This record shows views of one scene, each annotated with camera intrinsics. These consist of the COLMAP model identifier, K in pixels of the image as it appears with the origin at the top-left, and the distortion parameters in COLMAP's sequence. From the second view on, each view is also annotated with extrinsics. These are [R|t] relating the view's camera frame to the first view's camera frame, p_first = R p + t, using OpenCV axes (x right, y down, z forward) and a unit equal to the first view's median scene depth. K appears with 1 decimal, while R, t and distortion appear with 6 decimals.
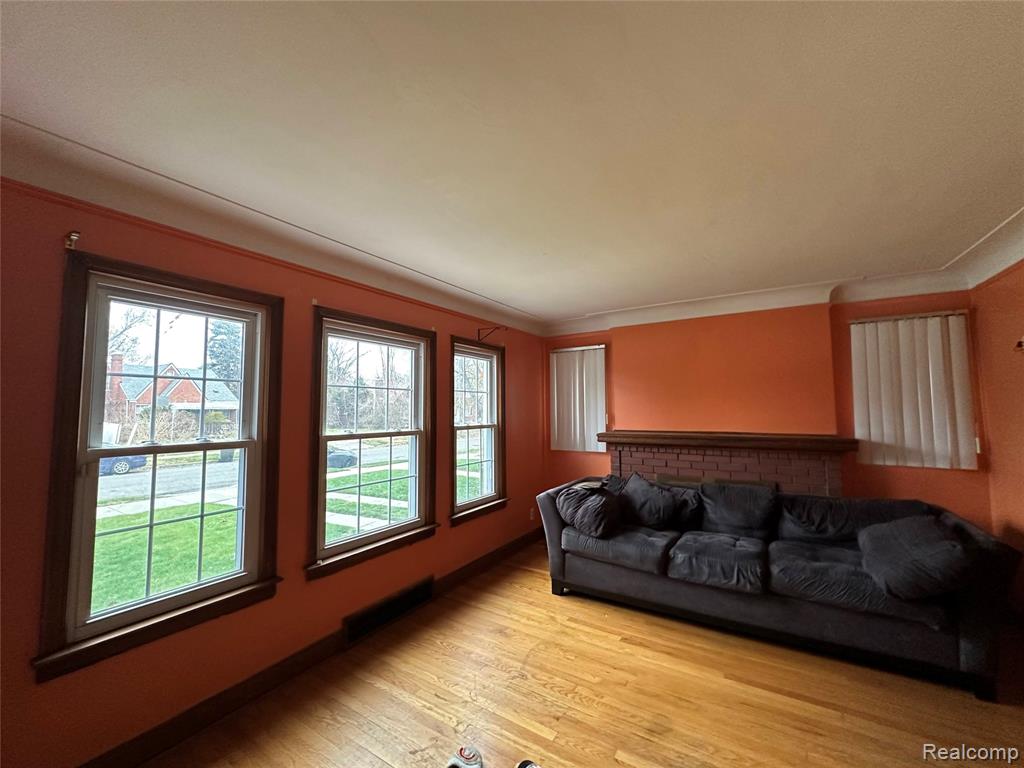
lens RADIAL K [[412.3, 0, 512.0], [0, 412.3, 384.0], [0, 0, 1]] dist [0.000026, 0.000281]
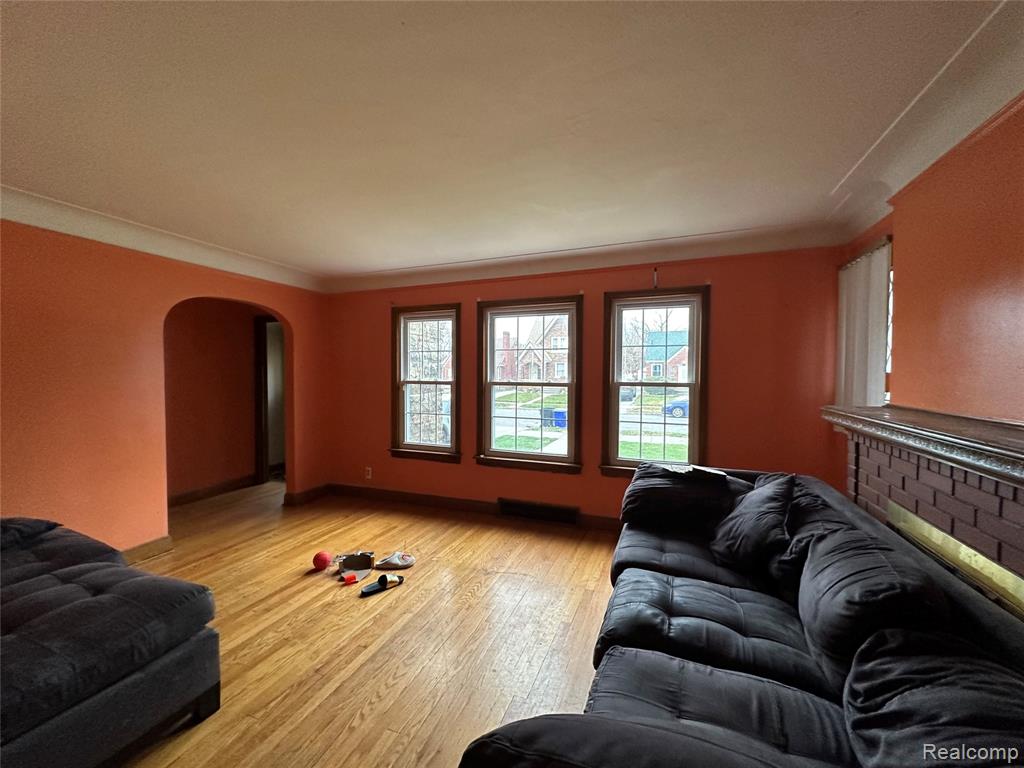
lens RADIAL K [[412.3, 0, 512.0], [0, 412.3, 384.0], [0, 0, 1]] dist [0.000026, 0.000281]
pose [[0.184297, 0.029095, -0.982440, 0.971598], [0.054765, 0.997705, 0.039821, 0.064699], [0.981344, -0.061142, 0.182280, 0.673952]]
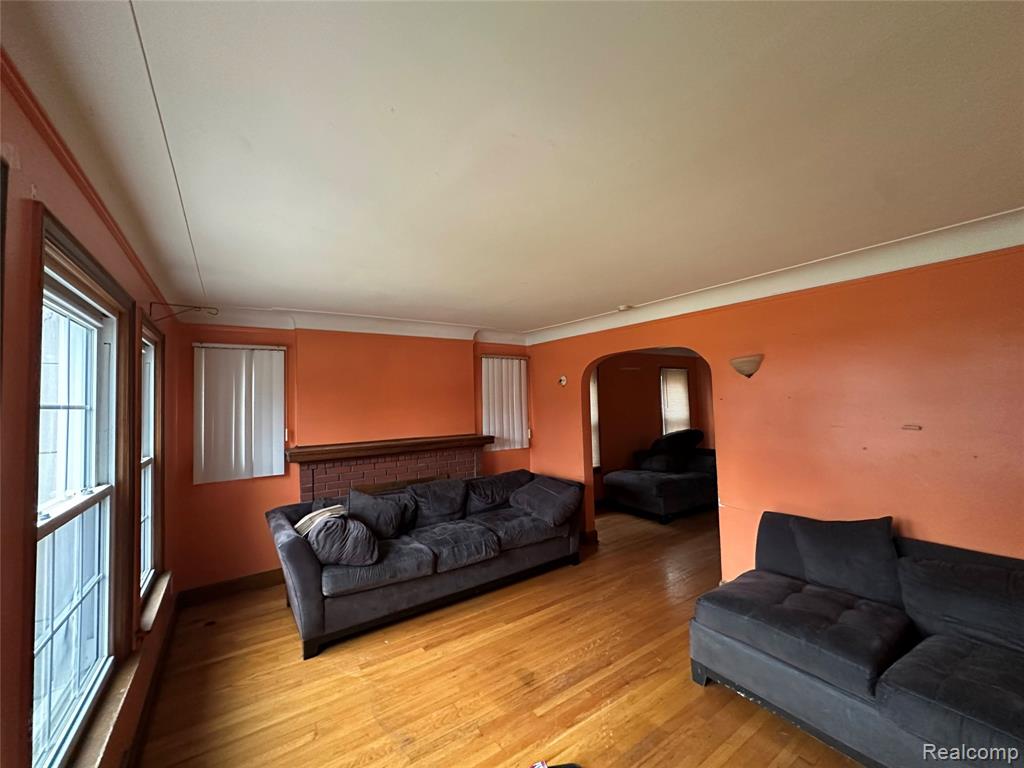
lens RADIAL K [[412.3, 0, 512.0], [0, 412.3, 384.0], [0, 0, 1]] dist [0.000026, 0.000281]
pose [[0.395753, 0.034169, 0.917721, -0.547270], [-0.032999, 0.999191, -0.022971, -0.023088], [-0.917764, -0.021193, 0.396560, 0.360701]]
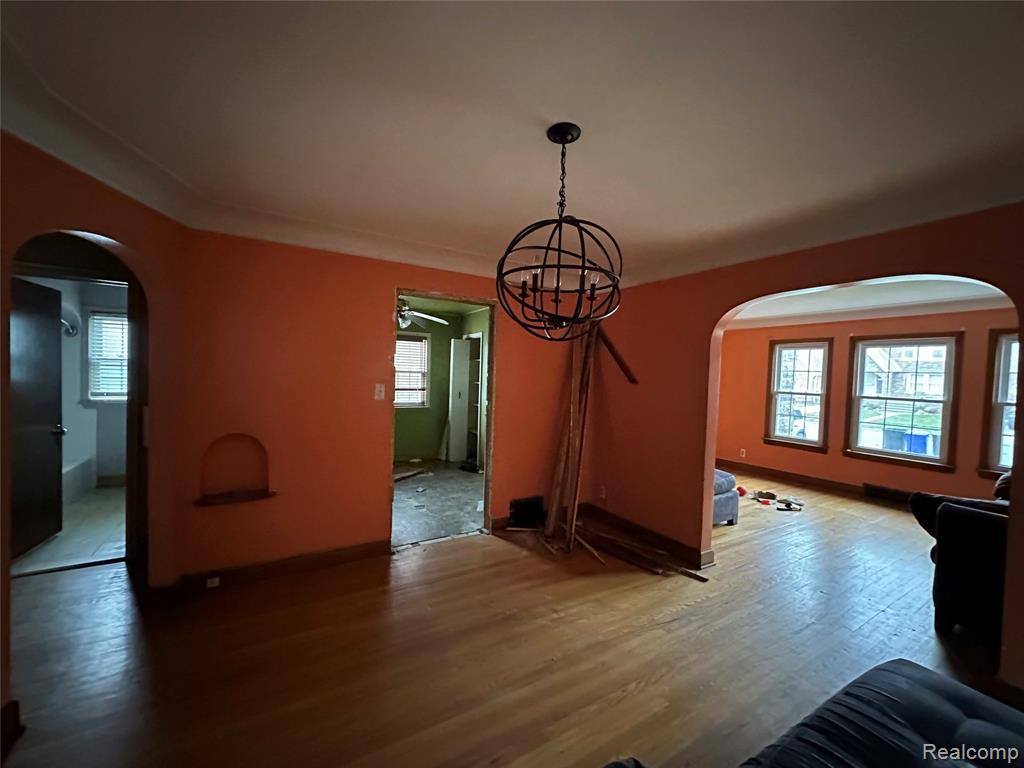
lens RADIAL K [[412.3, 0, 512.0], [0, 412.3, 384.0], [0, 0, 1]] dist [0.000026, 0.000281]
pose [[-0.454302, 0.011369, -0.890775, 1.946915], [0.020181, 0.999793, 0.002468, 0.019572], [0.890619, -0.016855, -0.454437, 0.311217]]
